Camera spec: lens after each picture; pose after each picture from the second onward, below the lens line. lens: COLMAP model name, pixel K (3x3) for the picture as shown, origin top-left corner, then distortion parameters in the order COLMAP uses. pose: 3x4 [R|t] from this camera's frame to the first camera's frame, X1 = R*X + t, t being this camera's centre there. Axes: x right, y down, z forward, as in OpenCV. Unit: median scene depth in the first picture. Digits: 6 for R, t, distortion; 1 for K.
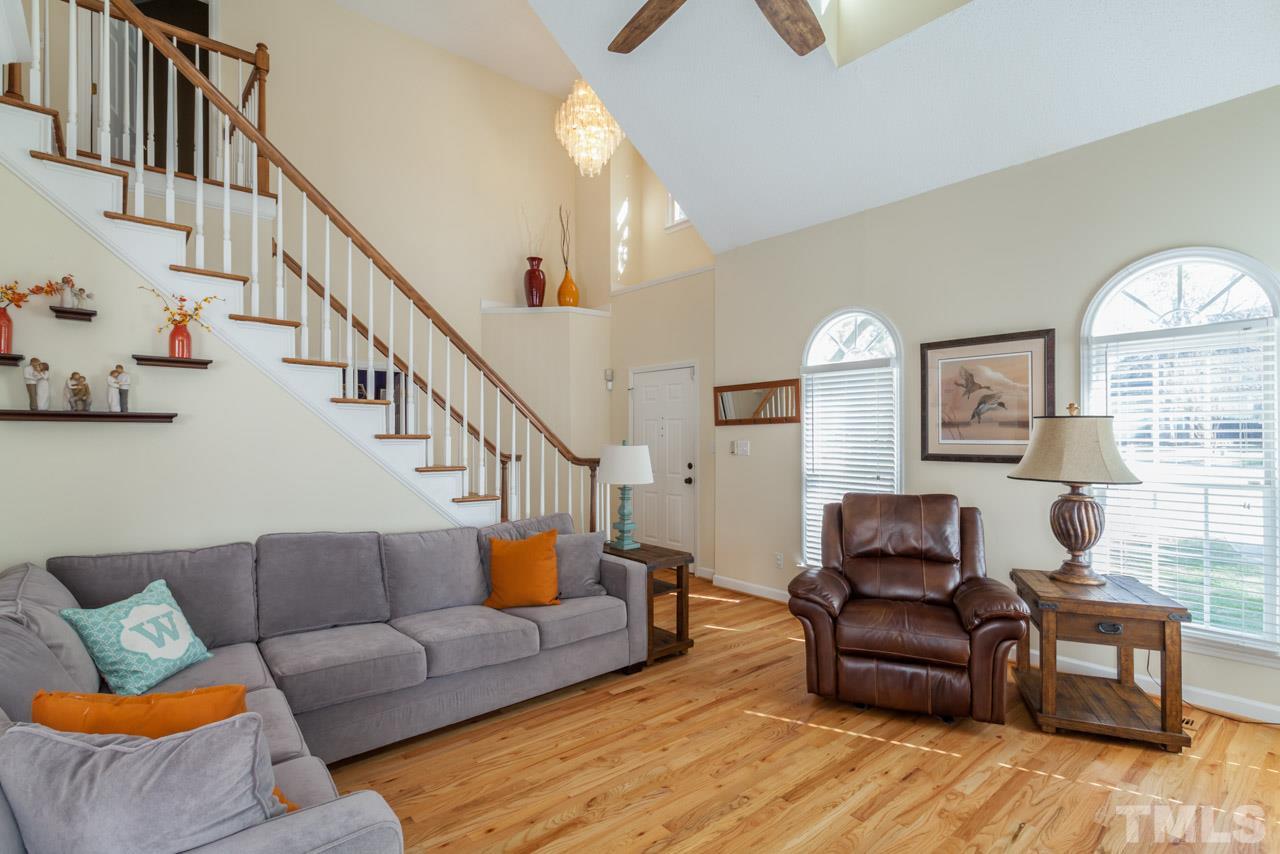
lens RADIAL K [[616.5, 0, 634.6], [0, 616.5, 434.9], [0, 0, 1]] dist [-0.000273, 0.000536]
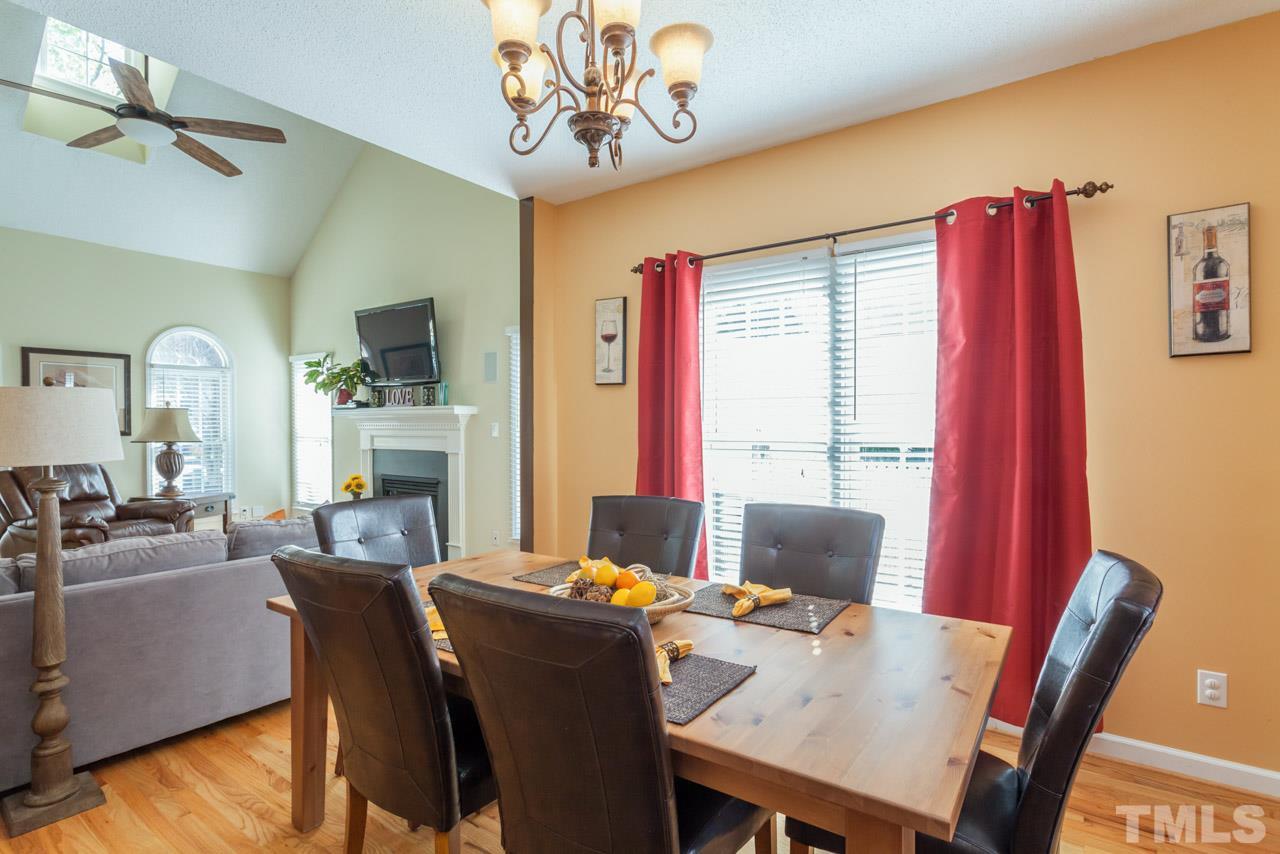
lens RADIAL K [[616.5, 0, 642.7], [0, 616.5, 433.1], [0, 0, 1]] dist [-0.000273, 0.000536]
pose [[-0.247894, -0.011305, 0.968721, -1.442591], [0.001131, 0.999928, 0.011959, 0.025518], [-0.968787, 0.004060, -0.247863, 0.071004]]
